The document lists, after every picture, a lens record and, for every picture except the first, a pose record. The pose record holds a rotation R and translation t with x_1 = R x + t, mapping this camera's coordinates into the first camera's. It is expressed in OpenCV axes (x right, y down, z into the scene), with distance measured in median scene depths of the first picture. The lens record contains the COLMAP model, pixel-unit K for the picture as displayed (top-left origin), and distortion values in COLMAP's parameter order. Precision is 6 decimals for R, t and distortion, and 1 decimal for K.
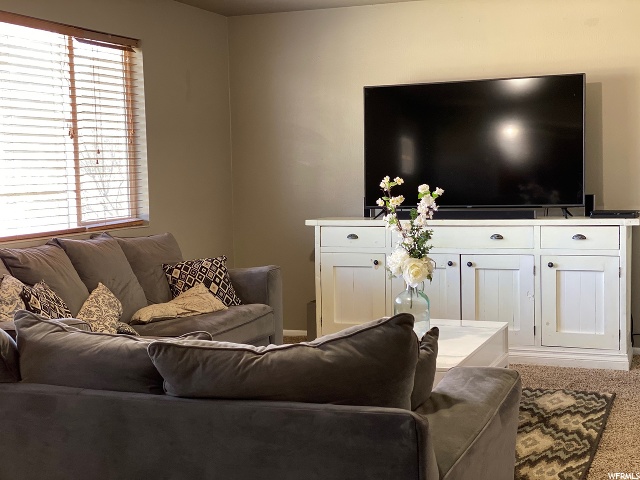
lens RADIAL K [[953.0, 0, 320.0], [0, 953.0, 240.0], [0, 0, 1]] dist [0.210426, -0.776644]
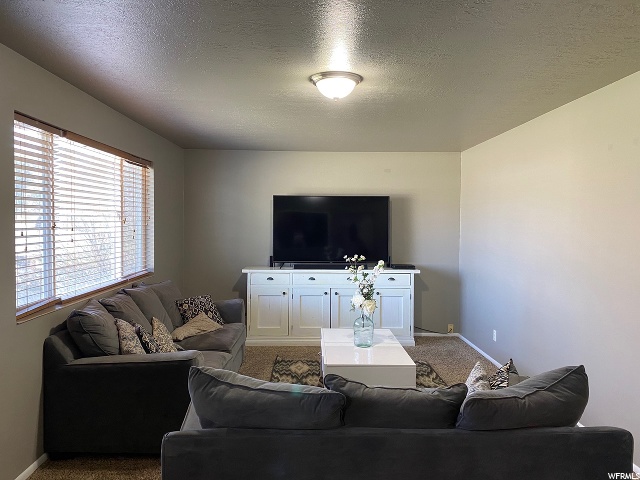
lens RADIAL K [[491.2, 0, 320.0], [0, 491.2, 240.0], [0, 0, 1]] dist [0.032082, -0.002934]
pose [[0.917725, 0.014055, 0.396967, -0.270887], [0.001360, 0.999257, -0.038525, -0.044944], [-0.397214, 0.035895, 0.917024, 0.132672]]
